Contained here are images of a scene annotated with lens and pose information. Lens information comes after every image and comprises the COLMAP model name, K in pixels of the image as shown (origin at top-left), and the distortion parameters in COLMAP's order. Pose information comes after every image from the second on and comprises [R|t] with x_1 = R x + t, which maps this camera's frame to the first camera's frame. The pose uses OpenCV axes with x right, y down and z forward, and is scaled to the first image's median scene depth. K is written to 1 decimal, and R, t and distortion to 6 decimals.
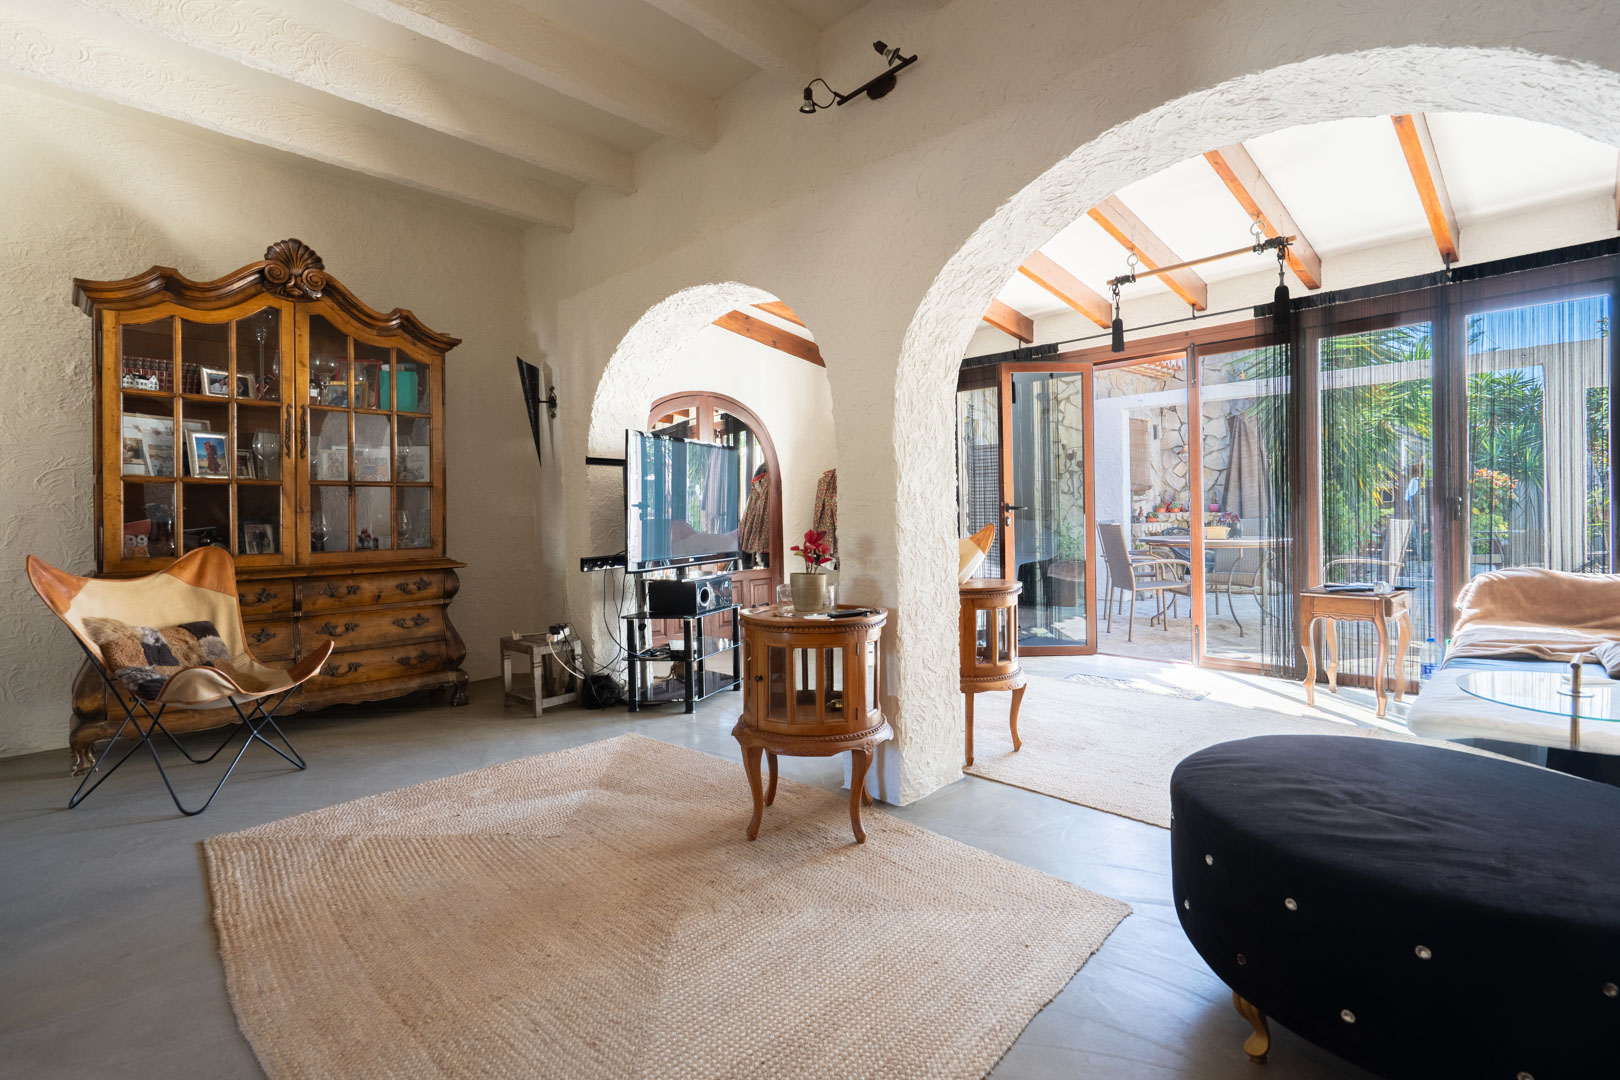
lens RADIAL K [[769.7, 0, 810.8], [0, 769.7, 525.9], [0, 0, 1]] dist [-0.007676, 0.001653]
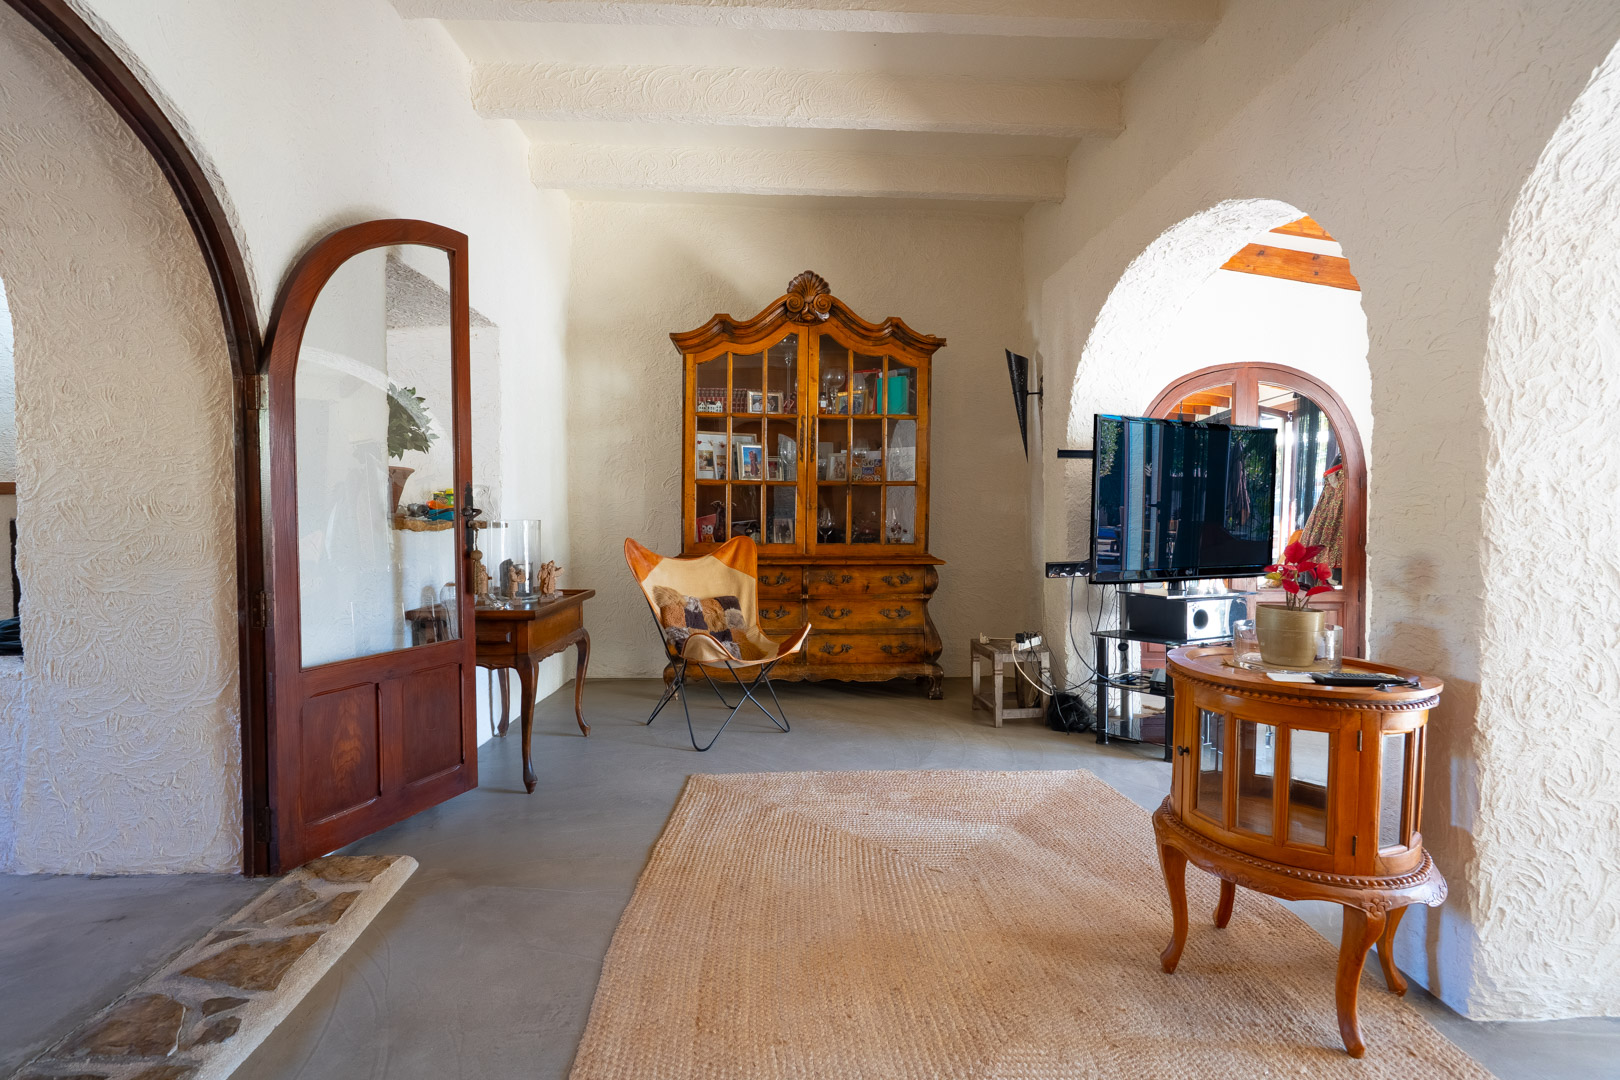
lens RADIAL K [[732.6, 0, 809.3], [0, 732.6, 539.6], [0, 0, 1]] dist [-0.005086, 0.000881]
pose [[0.721273, 0.037385, -0.691642, 0.120117], [-0.023554, 0.999289, 0.029451, -0.004575], [0.692251, -0.004952, 0.721640, 0.244133]]
